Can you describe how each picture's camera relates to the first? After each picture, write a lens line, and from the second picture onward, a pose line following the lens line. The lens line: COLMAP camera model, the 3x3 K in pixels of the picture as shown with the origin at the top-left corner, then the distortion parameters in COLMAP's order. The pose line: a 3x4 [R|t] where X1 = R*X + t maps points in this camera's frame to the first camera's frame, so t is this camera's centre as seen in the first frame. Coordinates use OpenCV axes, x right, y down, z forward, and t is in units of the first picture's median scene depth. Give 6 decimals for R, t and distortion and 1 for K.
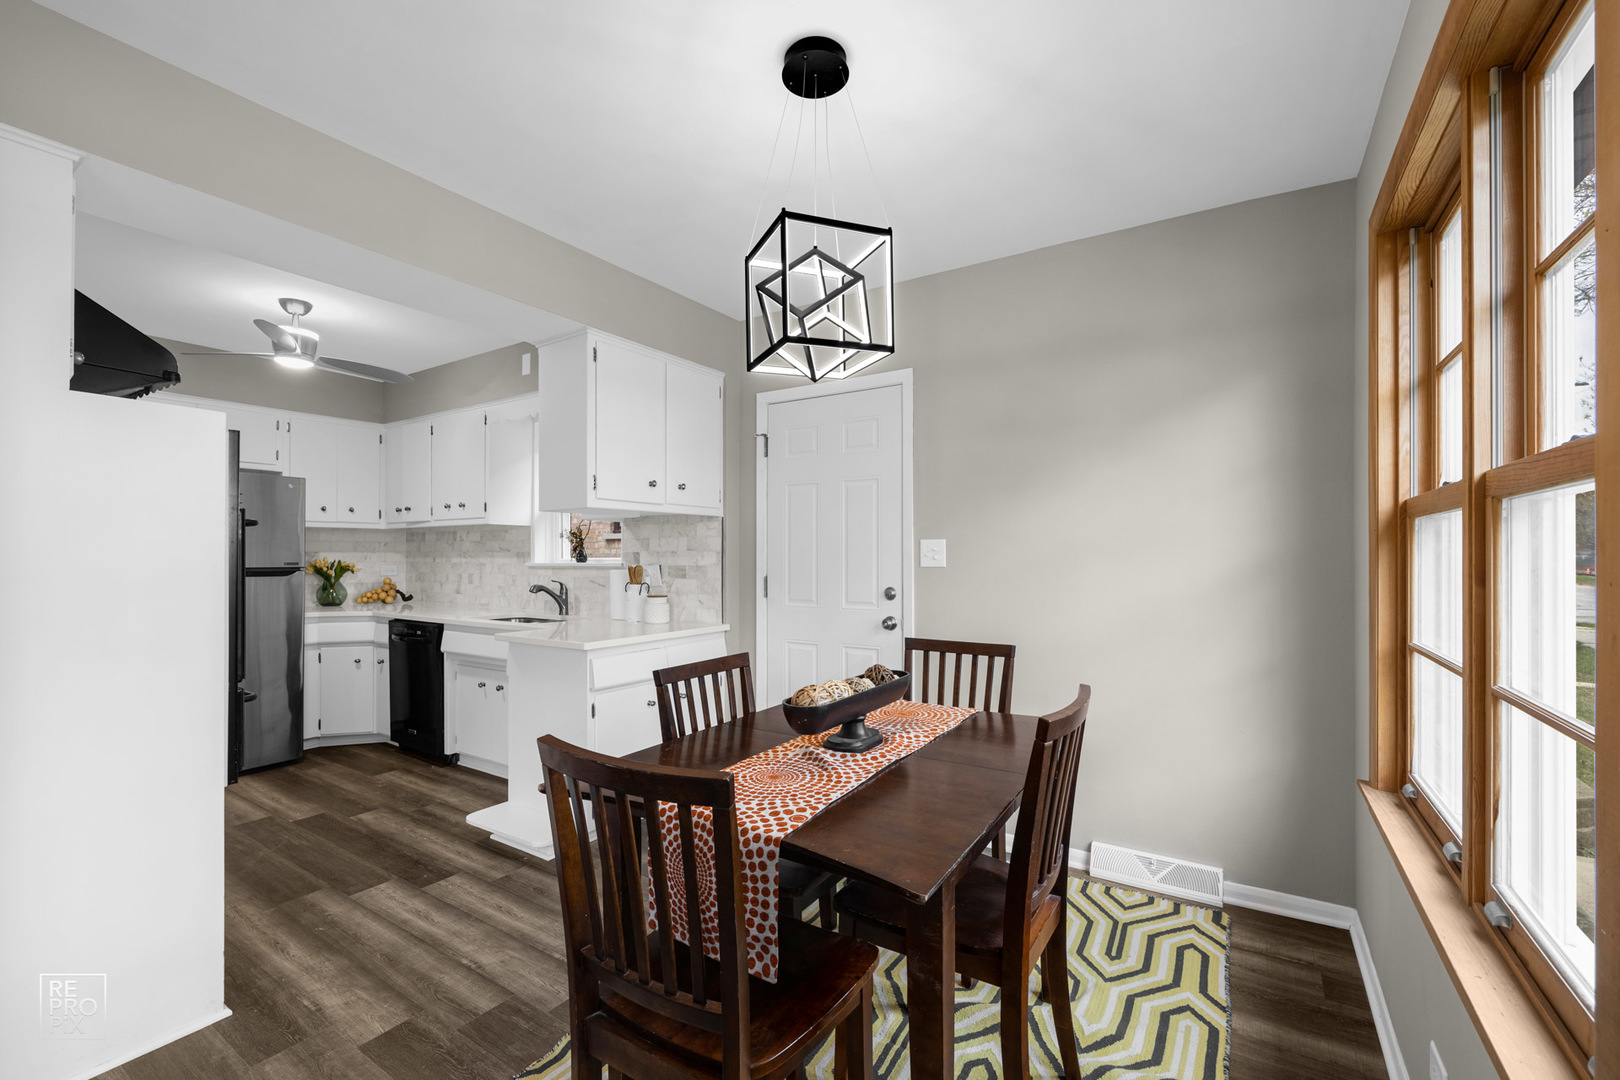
lens RADIAL K [[679.5, 0, 756.1], [0, 679.5, 552.9], [0, 0, 1]] dist [-0.004106, -0.000140]
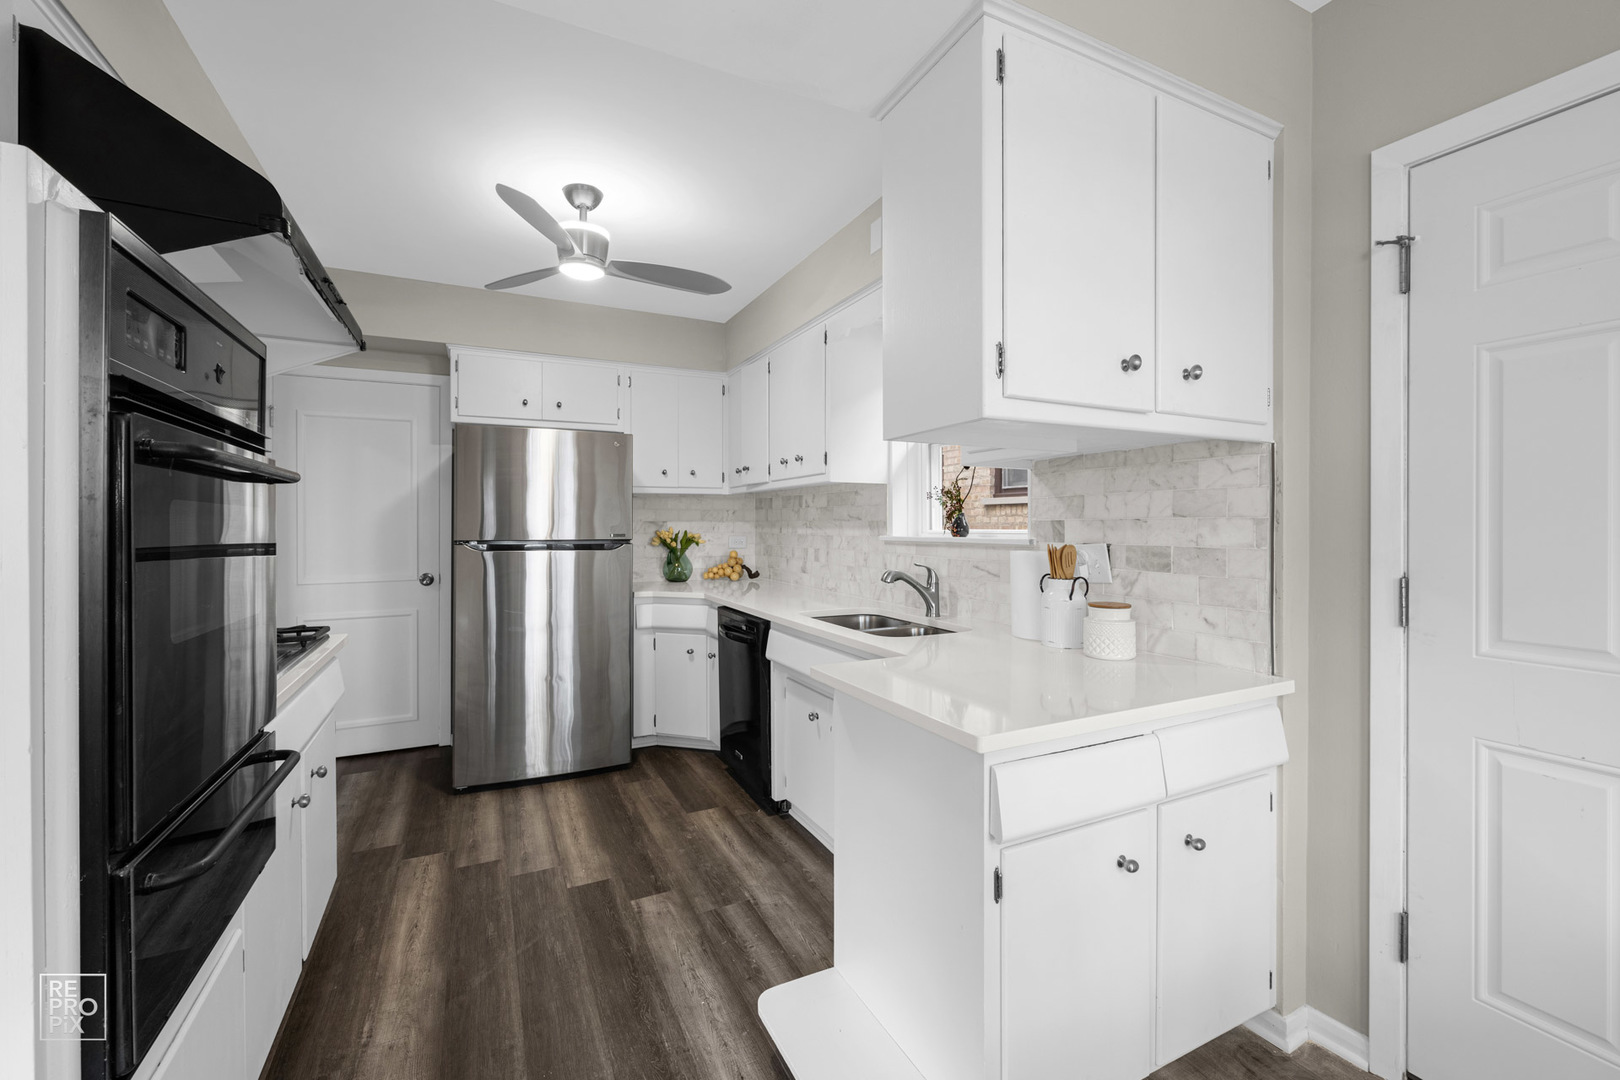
lens RADIAL K [[648.0, 0, 795.8], [0, 648.0, 526.7], [0, 0, 1]] dist [-0.000233, 0.000032]
pose [[0.883817, 0.001489, -0.467831, -0.108381], [0.002093, 0.999972, 0.007136, -0.000184], [0.467828, -0.007286, 0.883789, 0.389051]]
